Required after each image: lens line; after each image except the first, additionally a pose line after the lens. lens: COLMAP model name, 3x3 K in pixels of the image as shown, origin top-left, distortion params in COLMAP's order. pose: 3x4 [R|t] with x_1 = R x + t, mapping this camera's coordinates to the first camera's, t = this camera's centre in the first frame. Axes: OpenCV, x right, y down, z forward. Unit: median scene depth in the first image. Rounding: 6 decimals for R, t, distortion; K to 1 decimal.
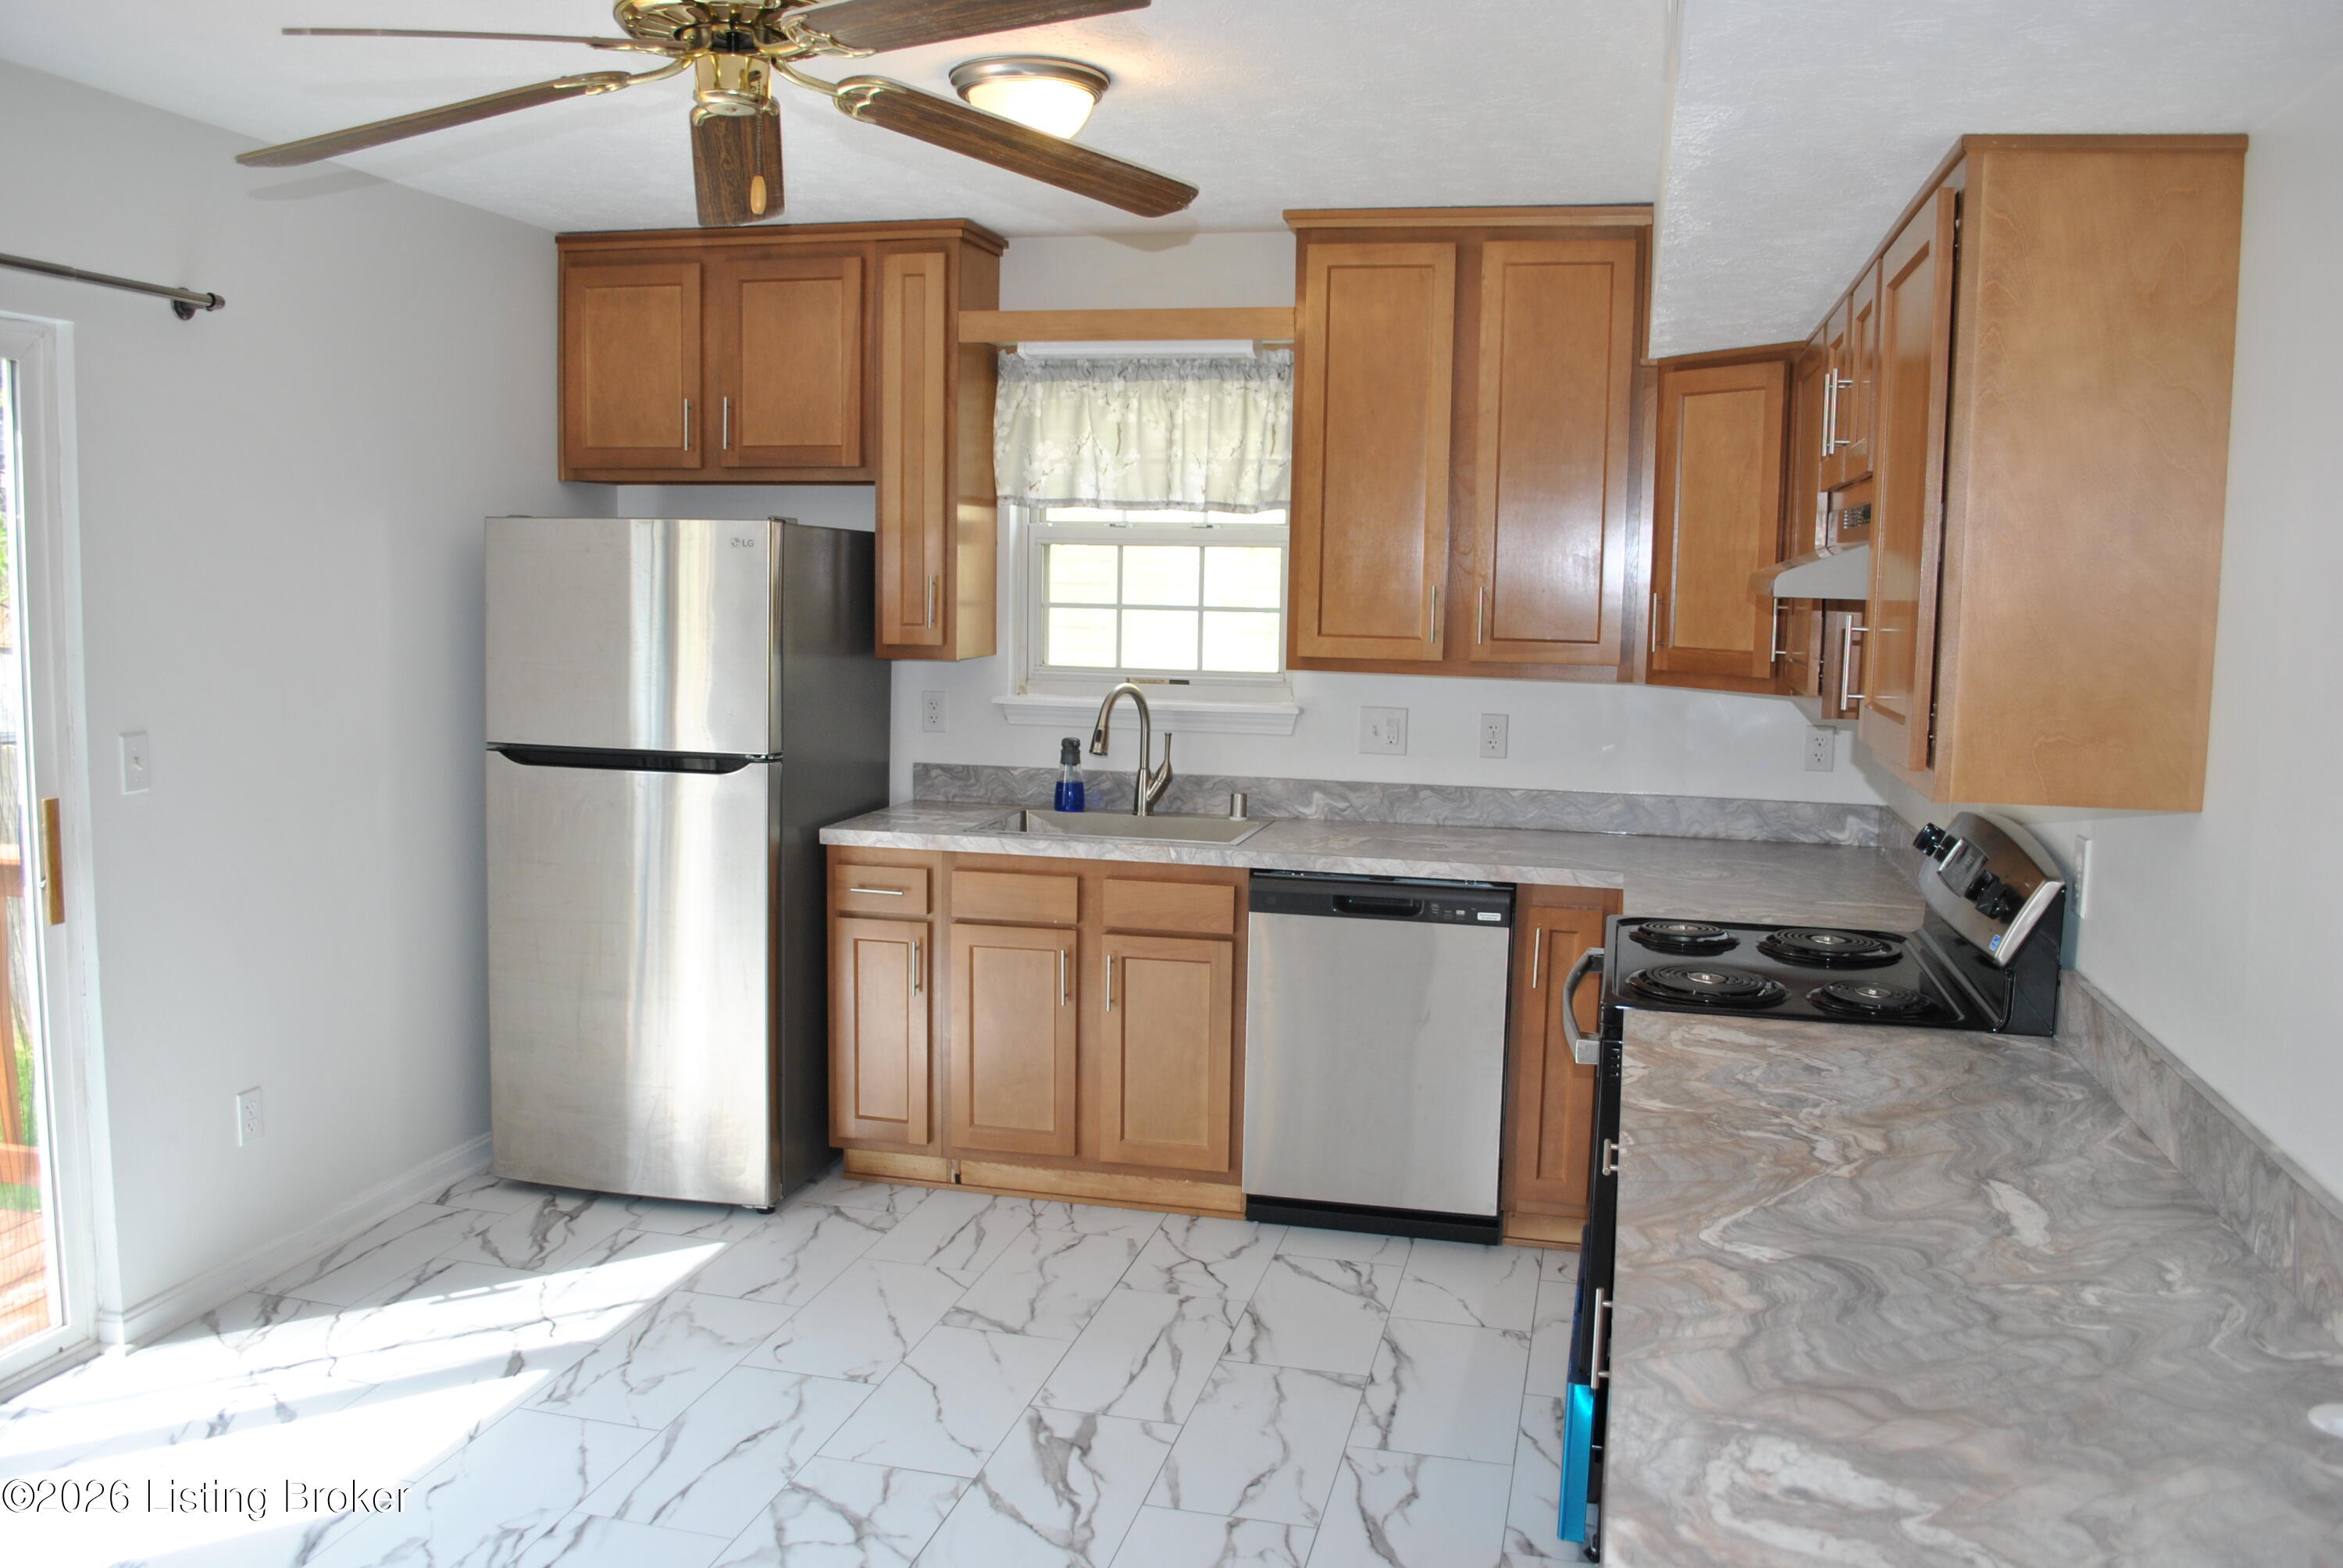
lens RADIAL K [[1855.9, 0, 1186.2], [0, 1855.9, 782.1], [0, 0, 1]] dist [-0.080293, 0.005696]
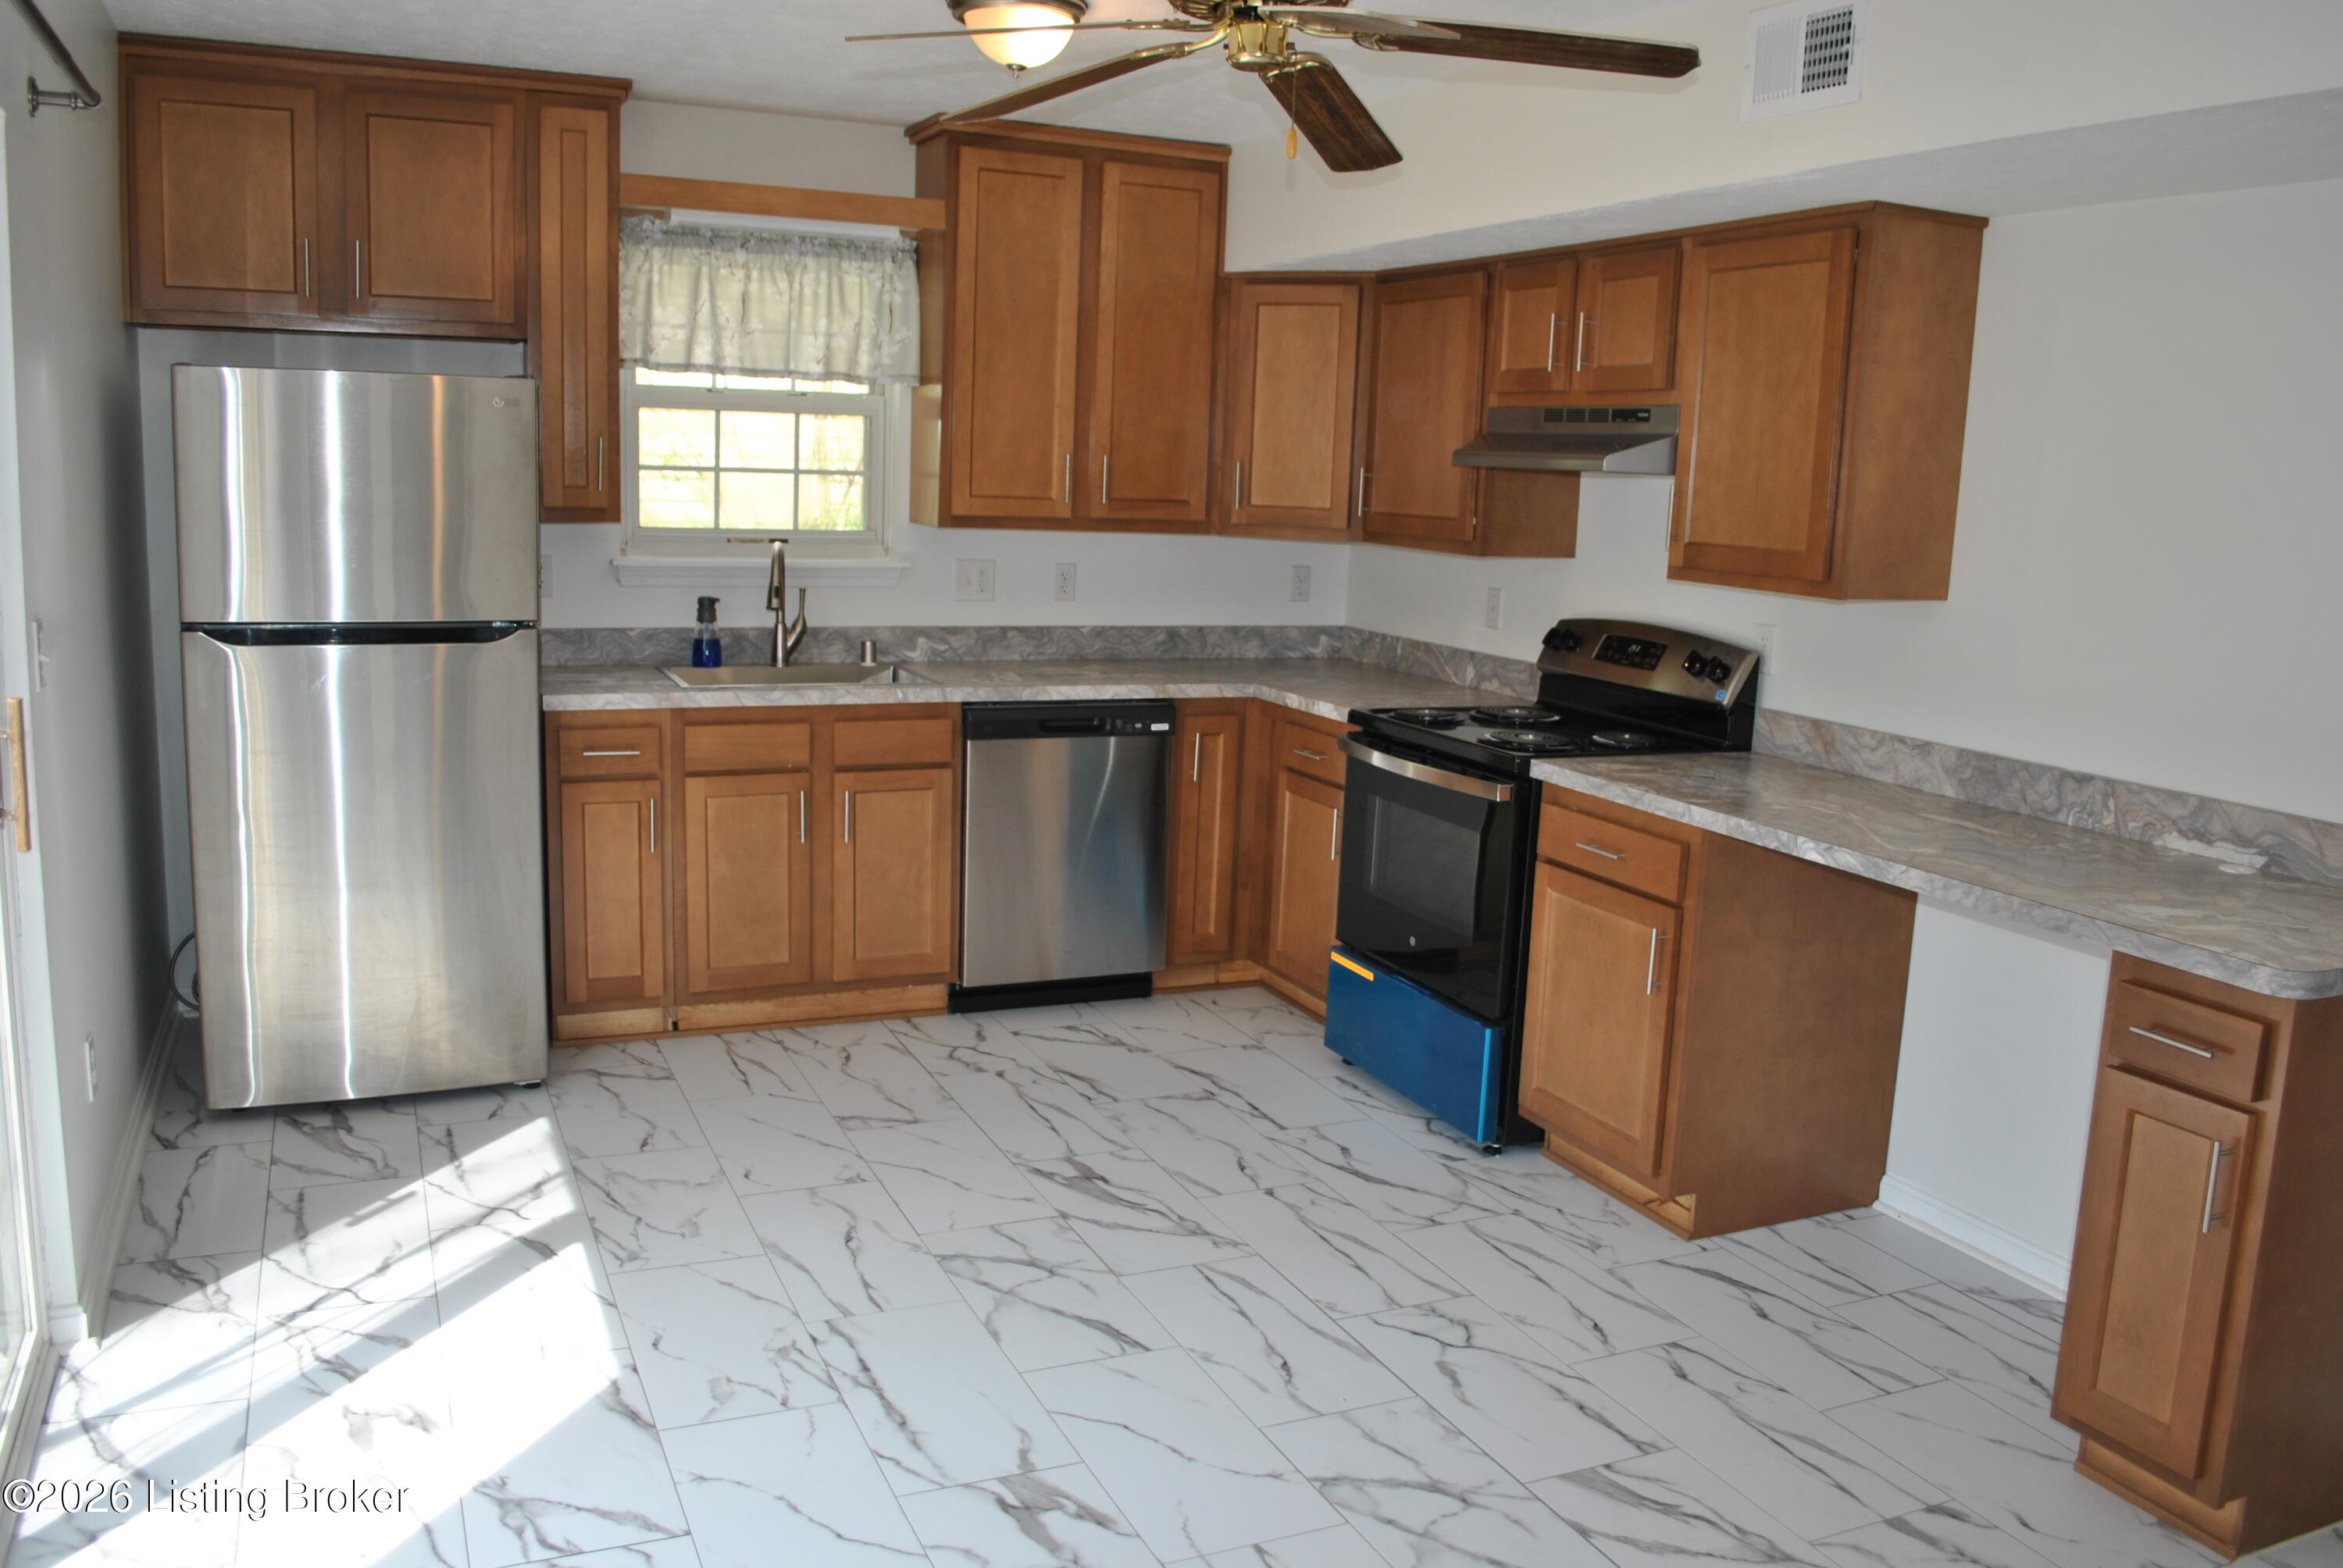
lens RADIAL K [[1855.9, 0, 1192.6], [0, 1855.9, 783.9], [0, 0, 1]] dist [-0.080293, 0.005696]
pose [[0.788674, -0.093350, 0.607683, -0.533315], [0.046387, 0.994623, 0.092588, -0.002550], [-0.613059, -0.044833, 0.788764, 0.013996]]
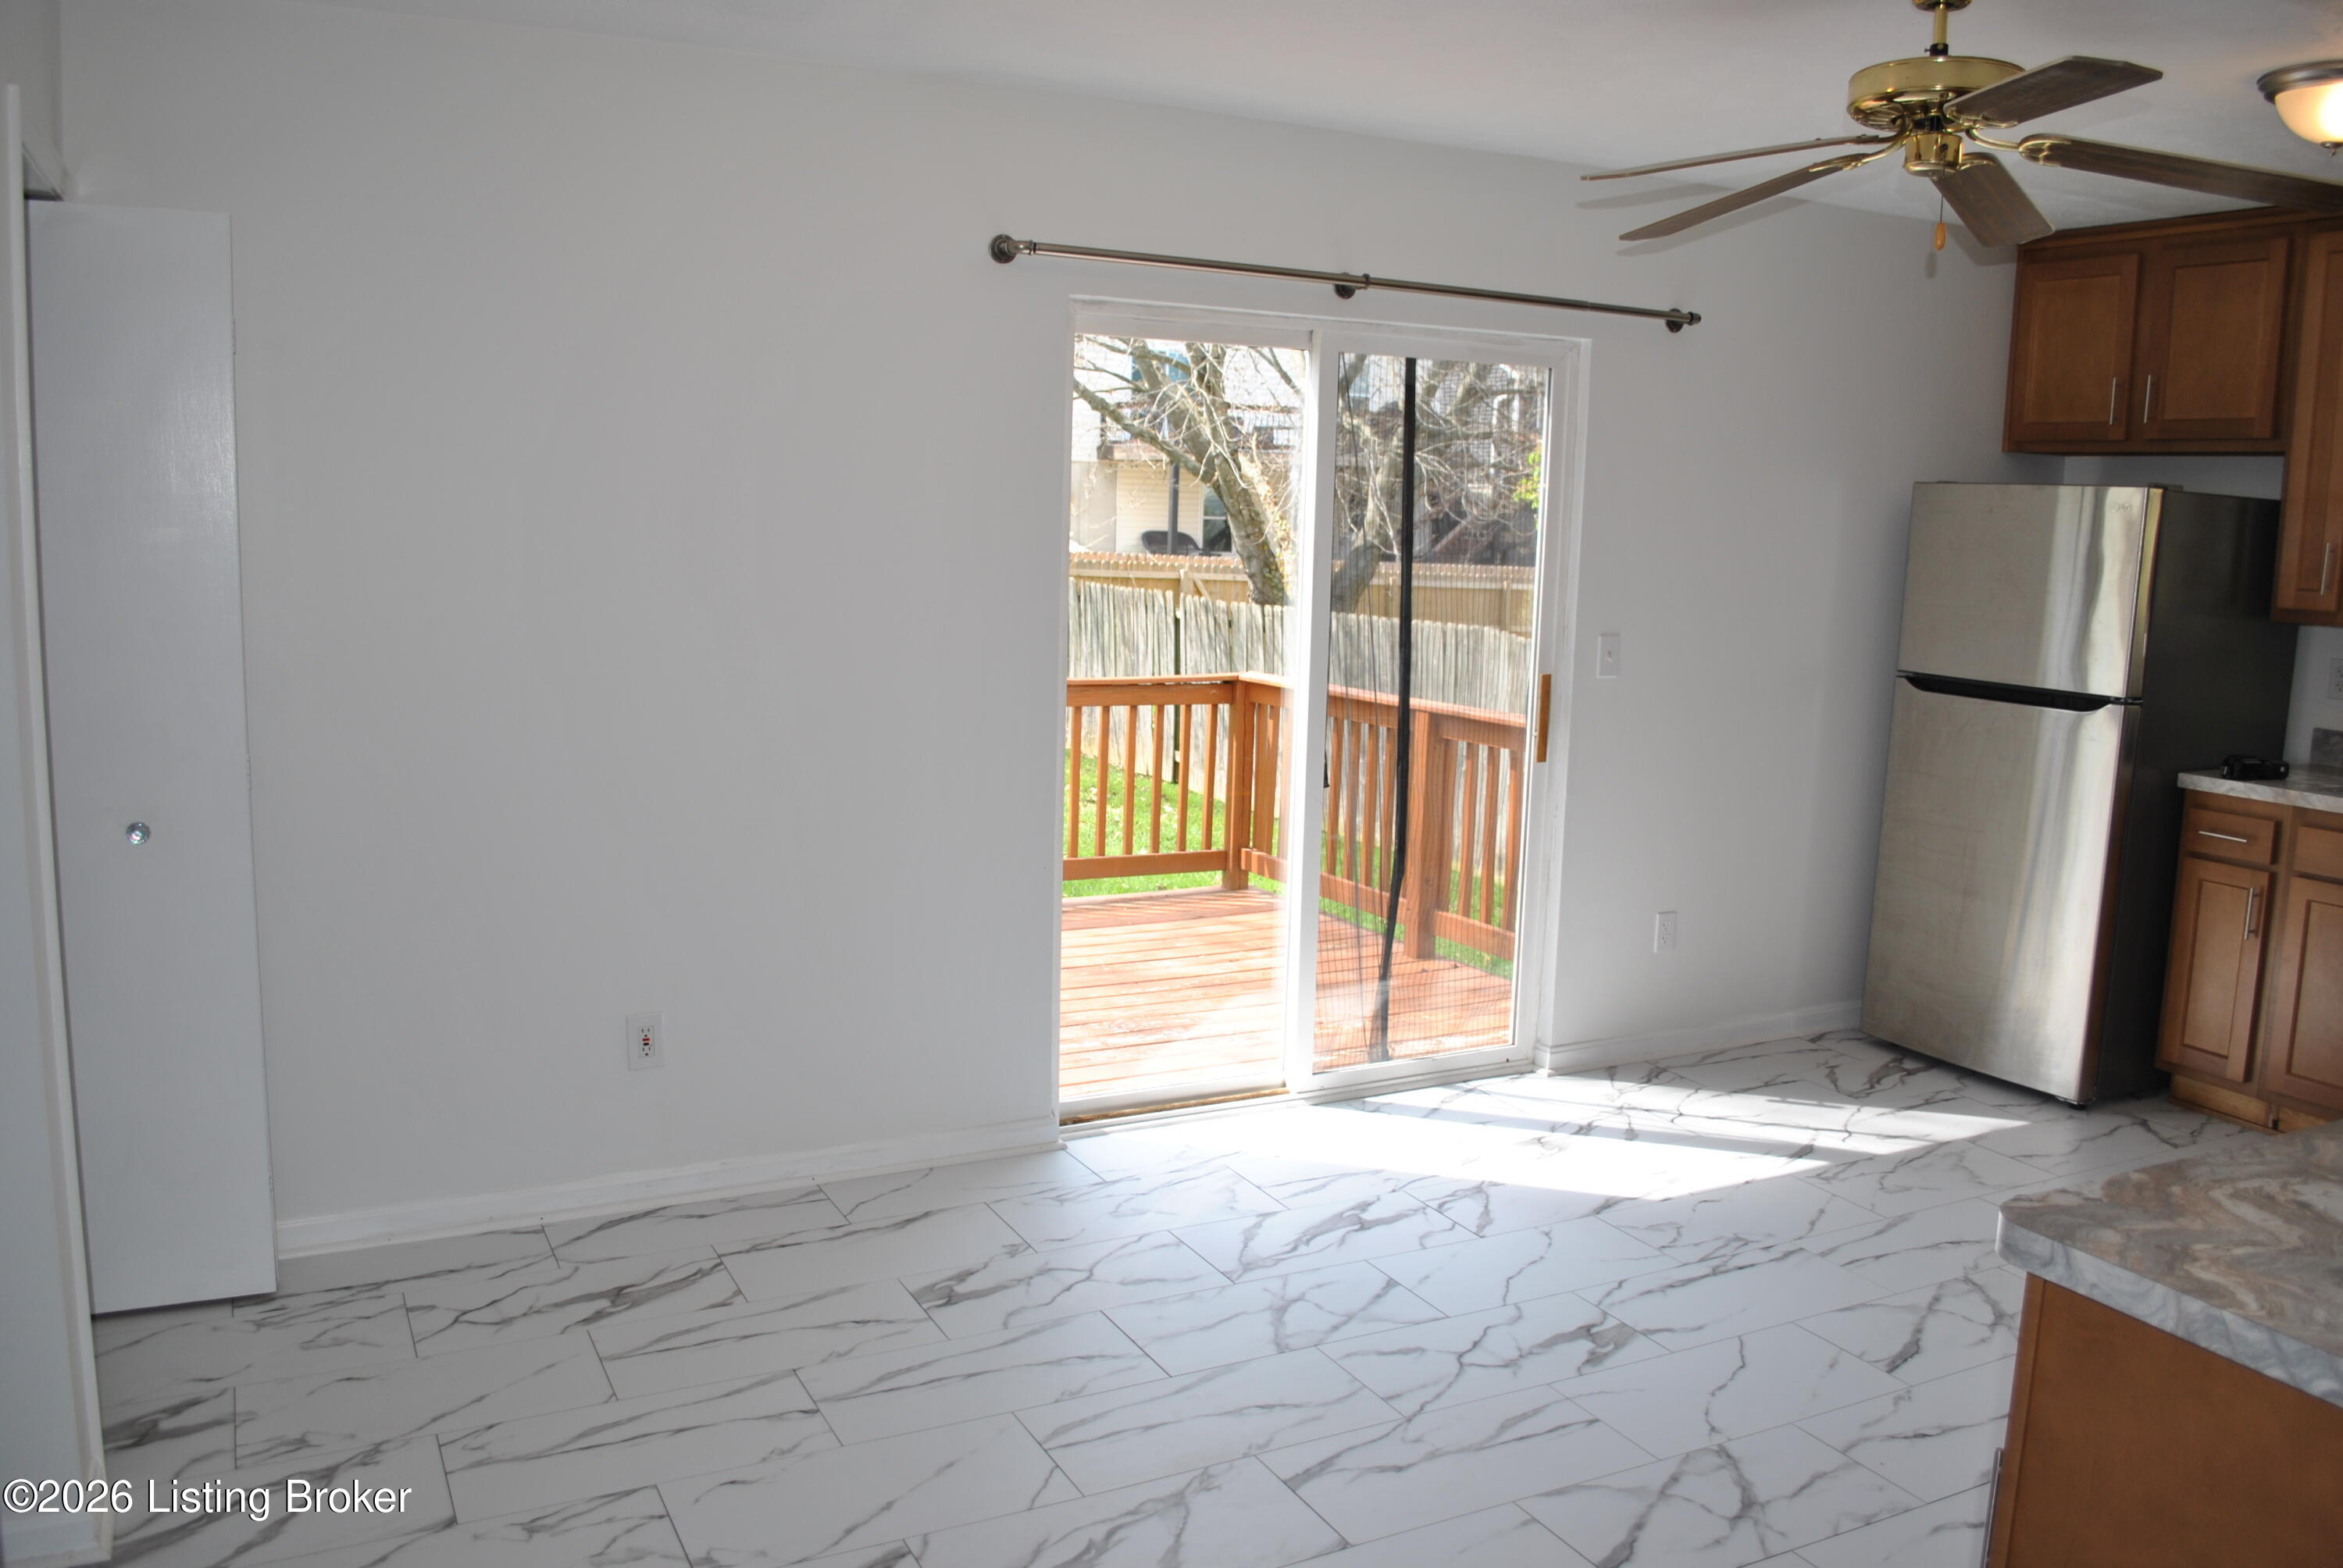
lens RADIAL K [[1855.9, 0, 1181.4], [0, 1855.9, 785.2], [0, 0, 1]] dist [-0.080293, 0.005696]
pose [[0.652971, 0.112408, -0.748995, 0.219612], [-0.101290, 0.993002, 0.060725, 0.027539], [0.750579, 0.036214, 0.659787, -0.140382]]
